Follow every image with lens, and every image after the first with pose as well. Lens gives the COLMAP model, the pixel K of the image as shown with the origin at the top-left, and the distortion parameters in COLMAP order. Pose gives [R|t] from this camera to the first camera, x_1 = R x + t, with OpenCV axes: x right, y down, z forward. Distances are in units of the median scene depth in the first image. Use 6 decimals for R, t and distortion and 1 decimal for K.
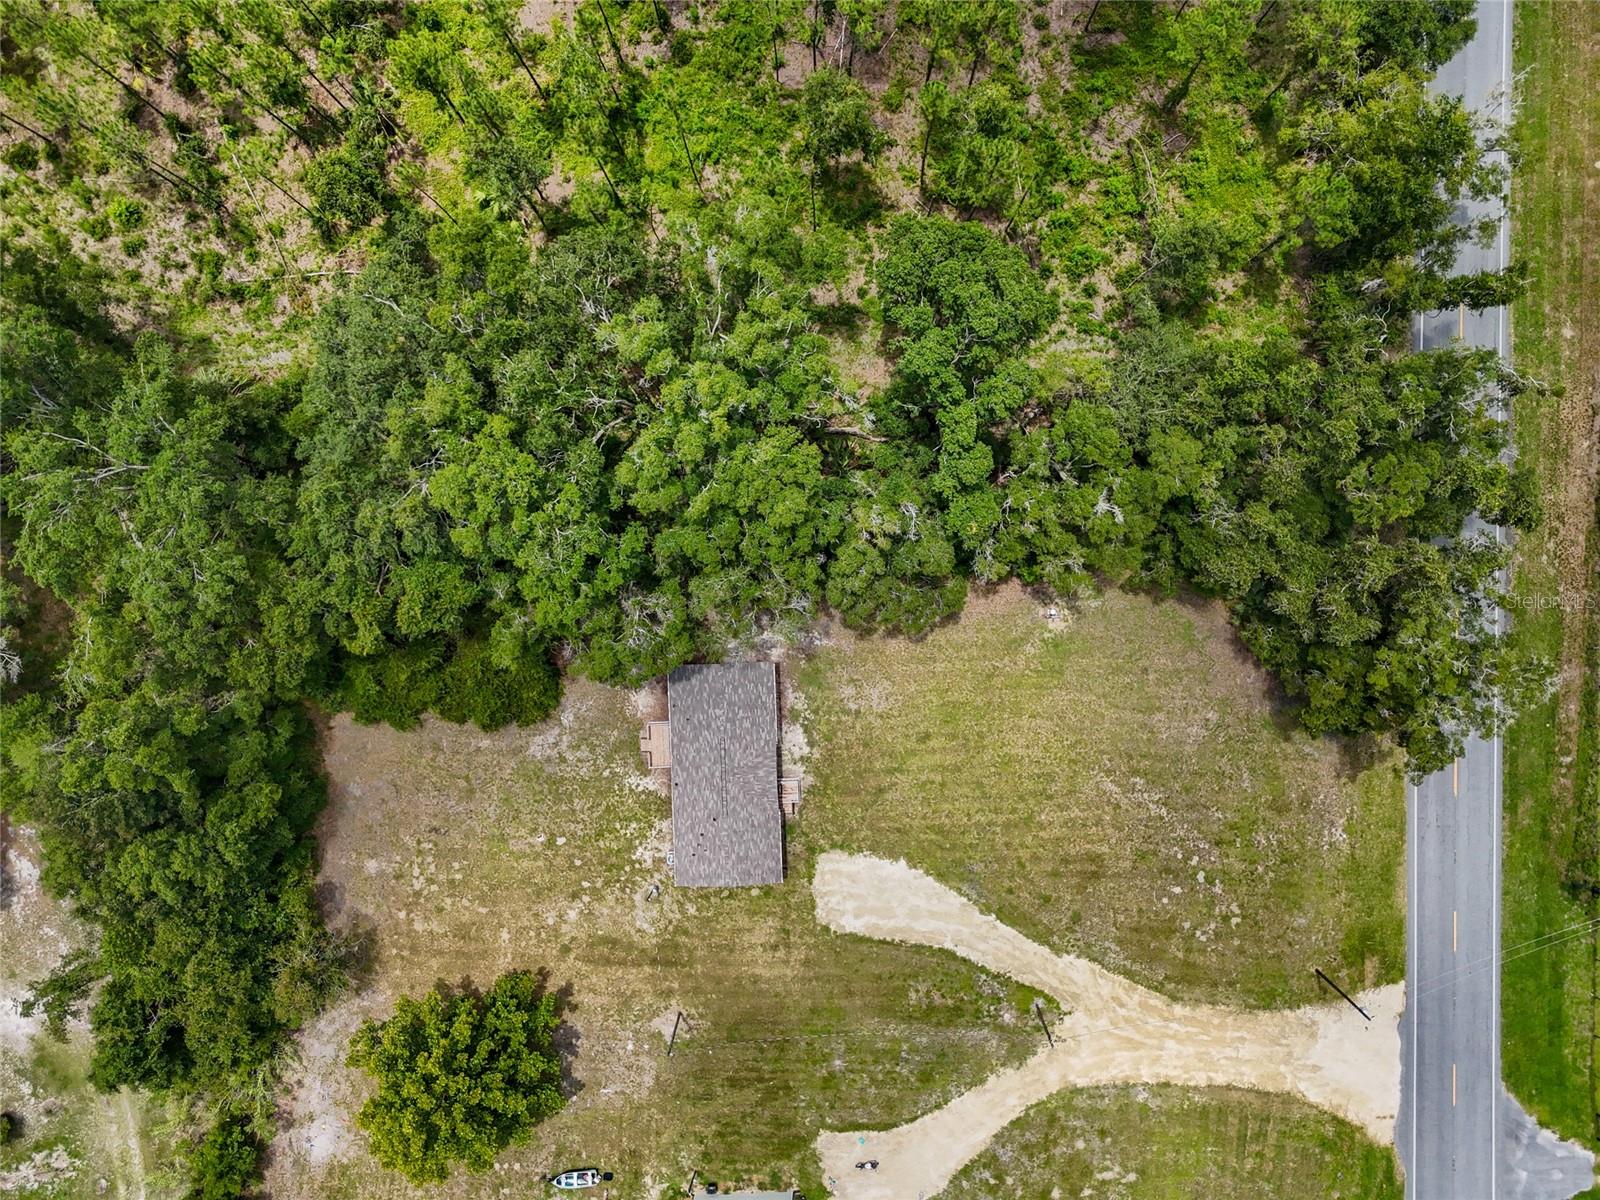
lens RADIAL K [[1180.3, 0, 800.0], [0, 1180.3, 600.0], [0, 0, 1]] dist [0.072840, -0.074771]
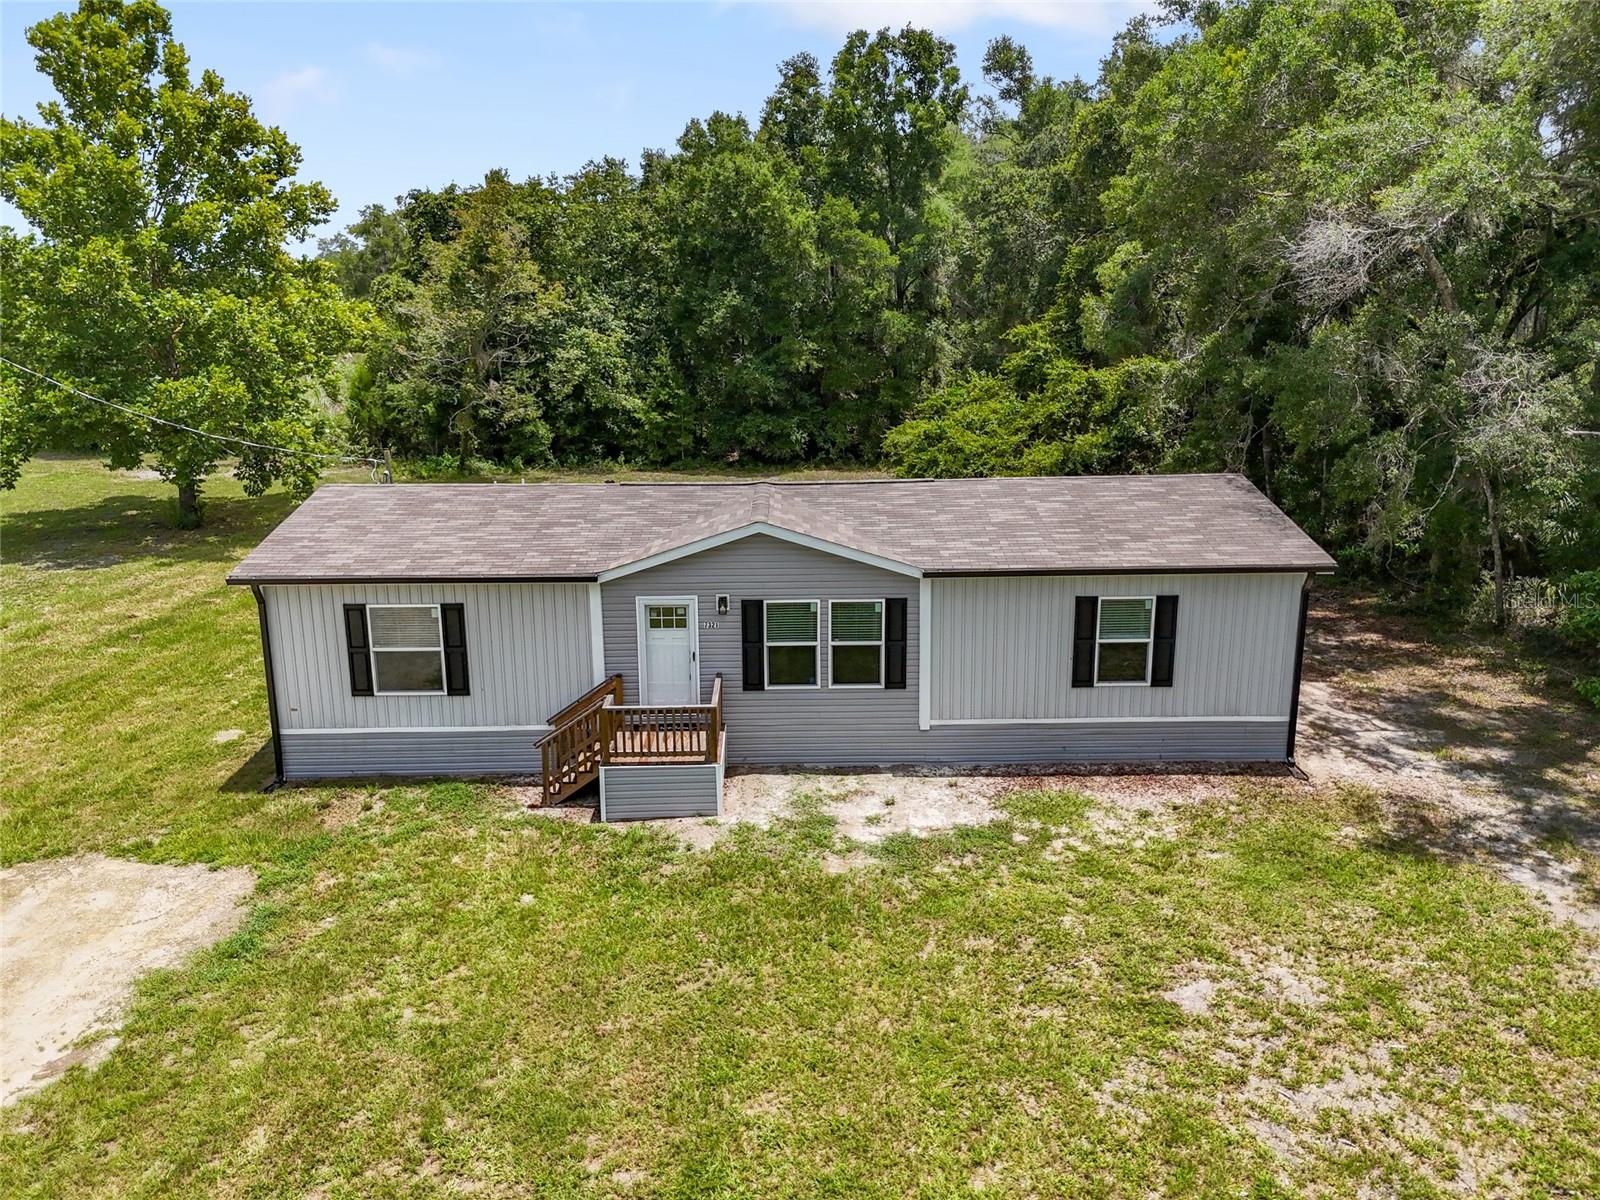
lens RADIAL K [[1180.3, 0, 800.0], [0, 1180.3, 600.0], [0, 0, 1]] dist [0.072840, -0.074771]
pose [[-0.025709, 0.281102, -0.959333, 0.169443], [-0.999634, 0.000877, 0.027046, 0.132604], [0.008444, 0.959677, 0.280977, 0.916855]]
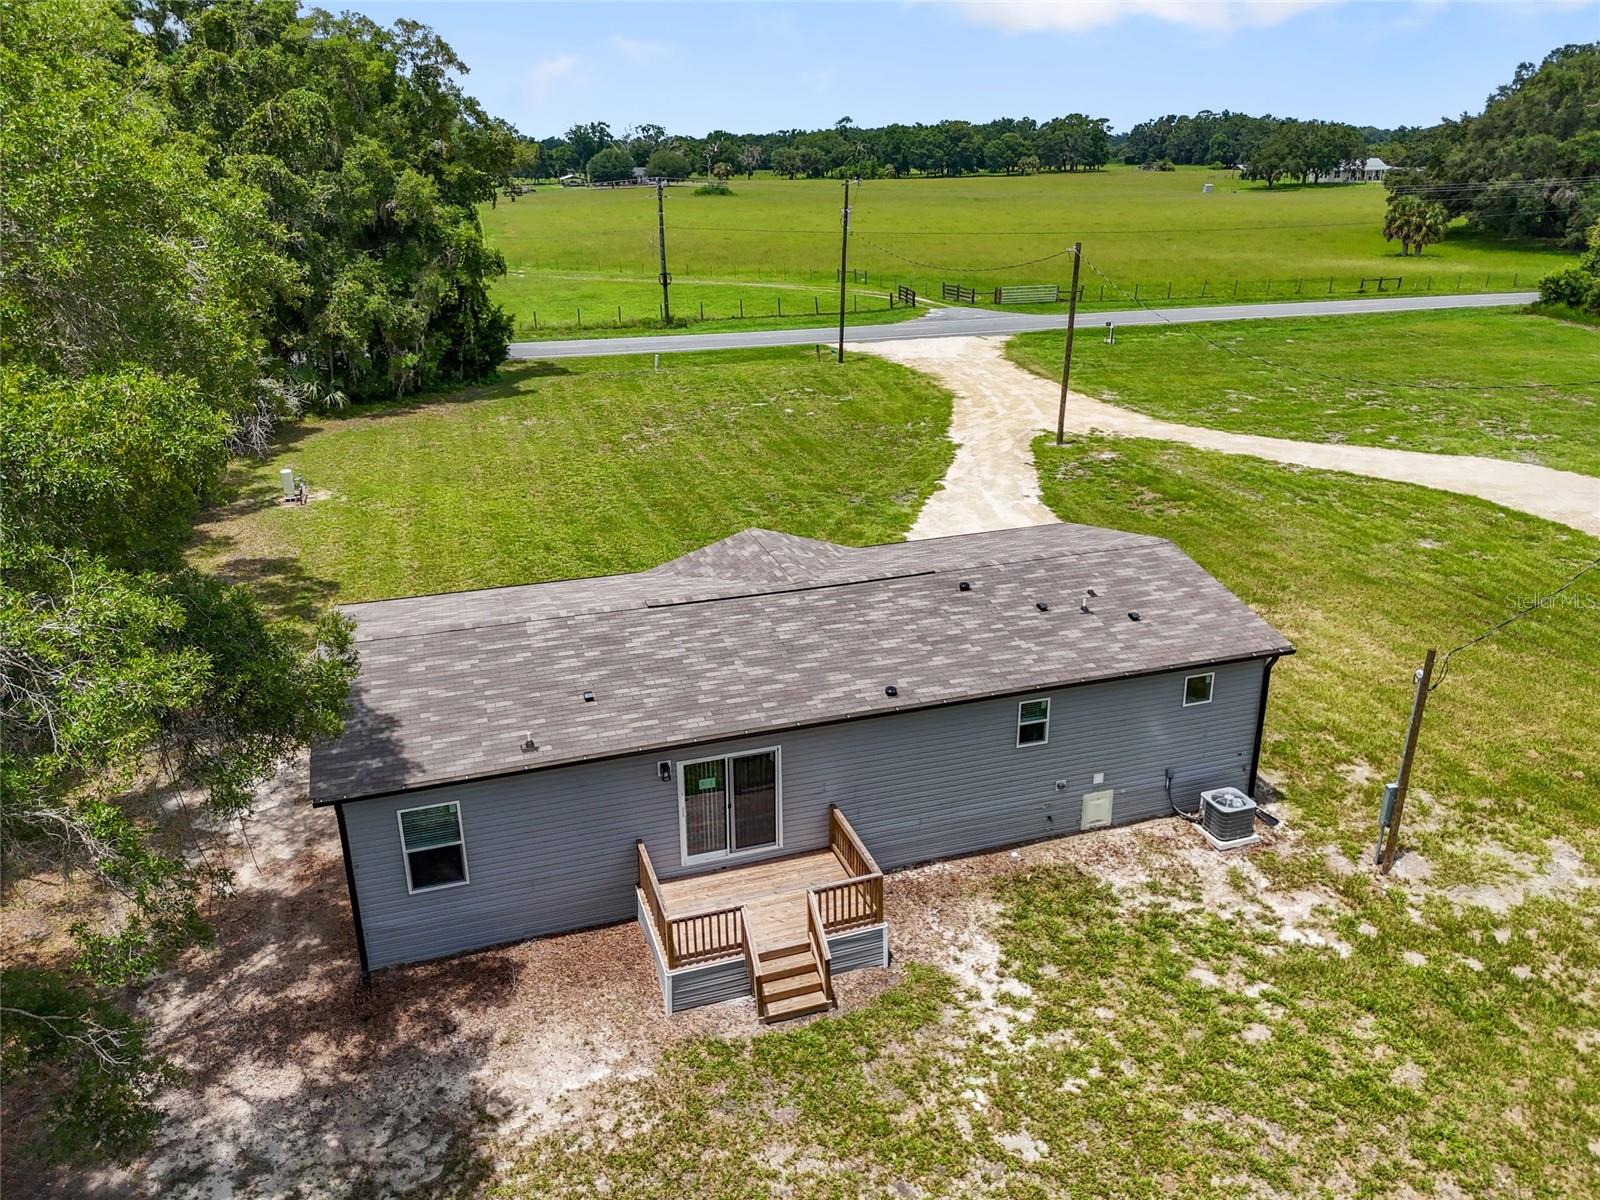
lens RADIAL K [[1180.3, 0, 800.0], [0, 1180.3, 600.0], [0, 0, 1]] dist [0.072840, -0.074771]
pose [[-0.264140, -0.302226, 0.915909, -0.287981], [0.964108, -0.109269, 0.241985, 0.085076], [0.026946, 0.946953, 0.320241, 0.884053]]
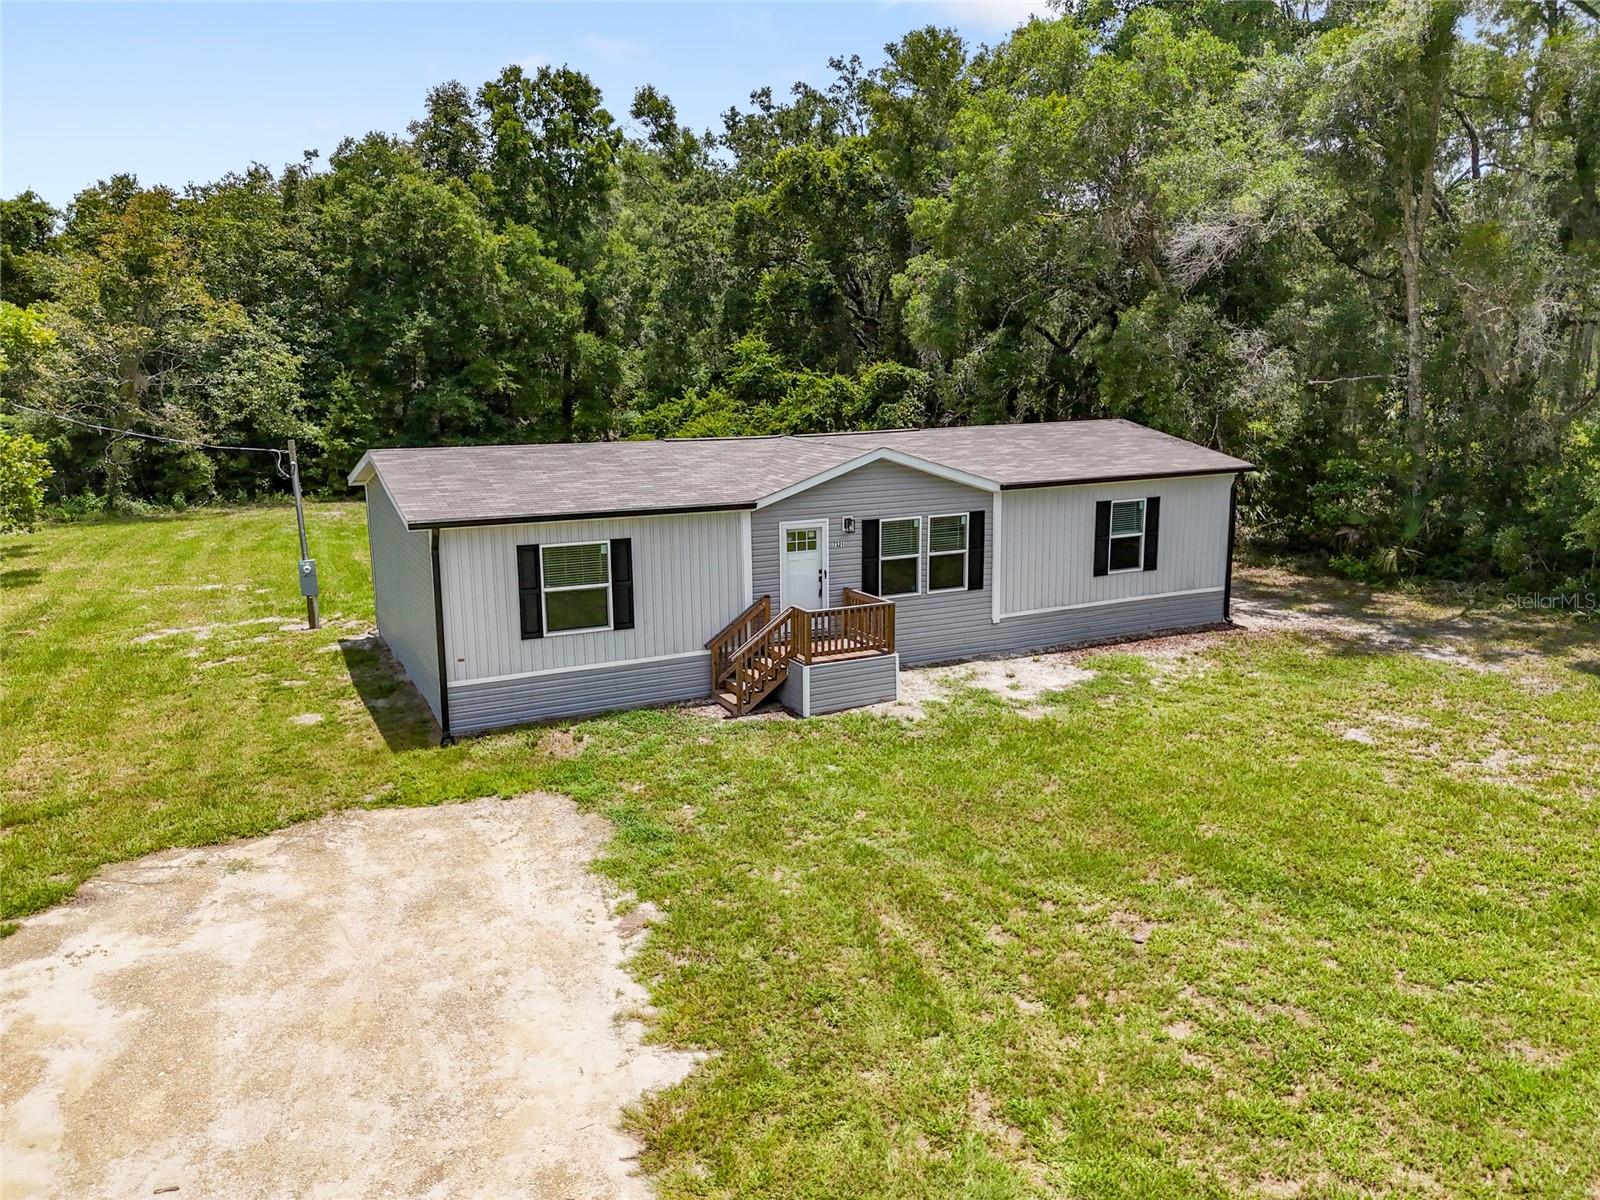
lens RADIAL K [[1180.3, 0, 800.0], [0, 1180.3, 600.0], [0, 0, 1]] dist [0.072840, -0.074771]
pose [[0.405661, 0.212820, -0.888902, 0.178305], [-0.914007, 0.088631, -0.395898, 0.249573], [-0.005470, 0.973063, 0.230473, 0.935476]]
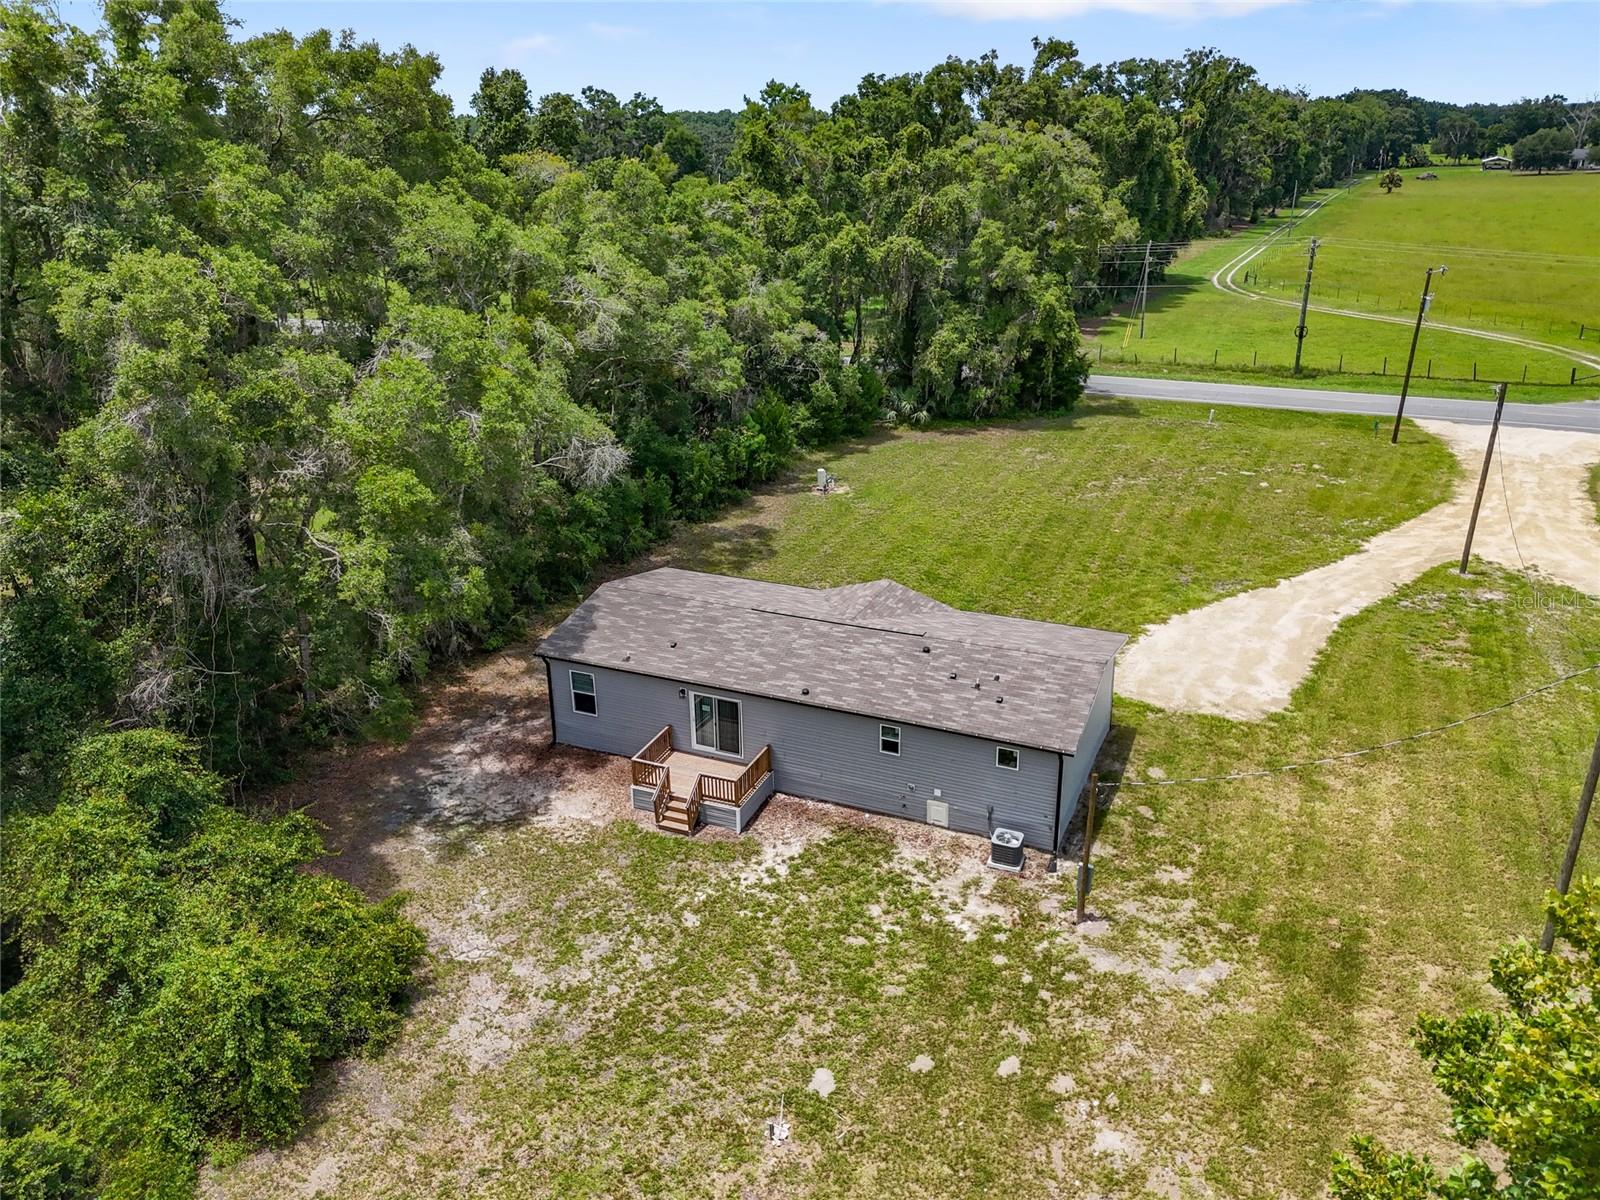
lens RADIAL K [[1180.3, 0, 800.0], [0, 1180.3, 600.0], [0, 0, 1]] dist [0.072840, -0.074771]
pose [[0.442347, -0.304414, 0.843600, -0.399523], [0.896841, 0.147981, -0.416866, 0.296661], [0.002062, 0.940975, 0.338470, 0.819447]]
